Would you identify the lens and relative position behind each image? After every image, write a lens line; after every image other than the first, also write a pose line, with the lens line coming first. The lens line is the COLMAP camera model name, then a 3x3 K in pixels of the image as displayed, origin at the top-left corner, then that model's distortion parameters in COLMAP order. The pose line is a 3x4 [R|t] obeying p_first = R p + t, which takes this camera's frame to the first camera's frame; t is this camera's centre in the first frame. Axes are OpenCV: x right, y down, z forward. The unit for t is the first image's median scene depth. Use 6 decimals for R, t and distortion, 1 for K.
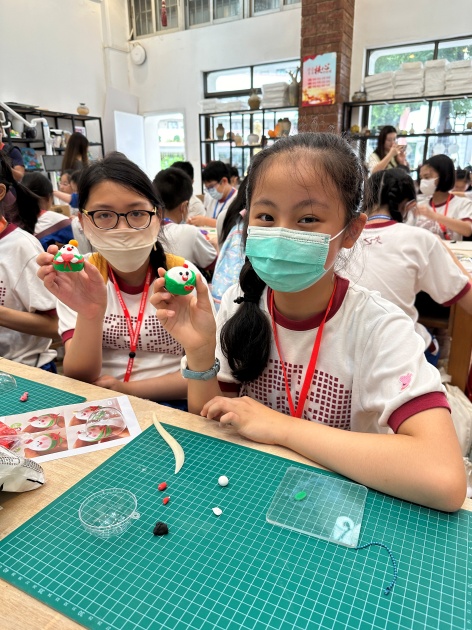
lens RADIAL K [[449.3, 0, 236.0], [0, 449.3, 315.0], [0, 0, 1]] dist [-0.006509, -0.005327]
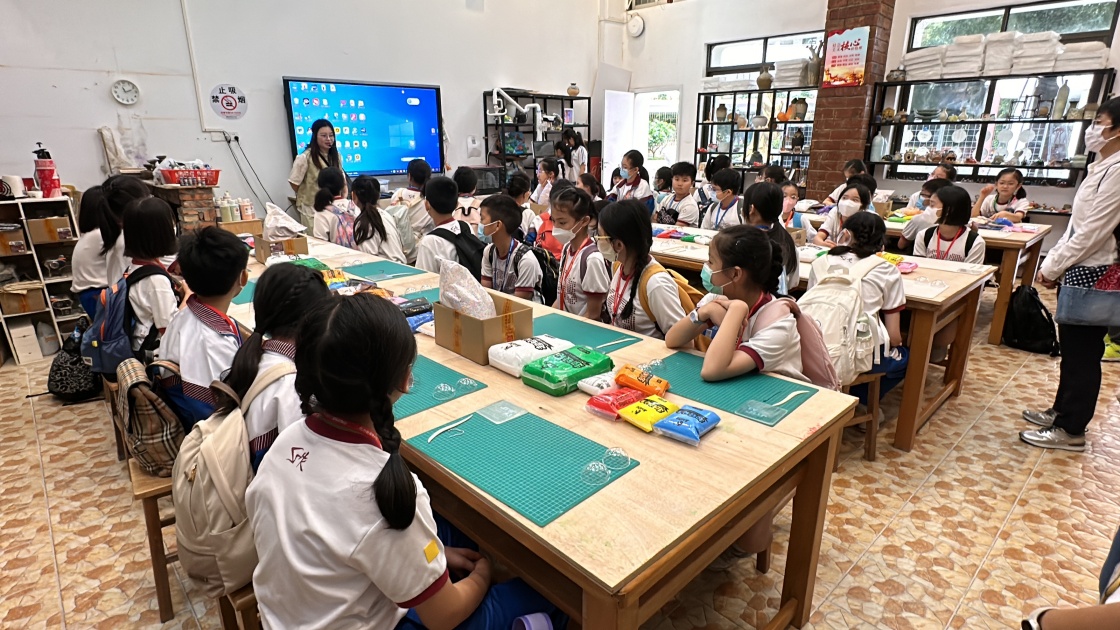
lens RADIAL K [[586.8, 0, 560.0], [0, 586.8, 315.0], [0, 0, 1]] dist [-0.002679, -0.000163]
pose [[0.960306, 0.090175, -0.263972, 0.000418], [-0.092992, 0.995665, 0.001831, 0.014781], [0.262992, 0.022788, 0.964529, -0.203353]]
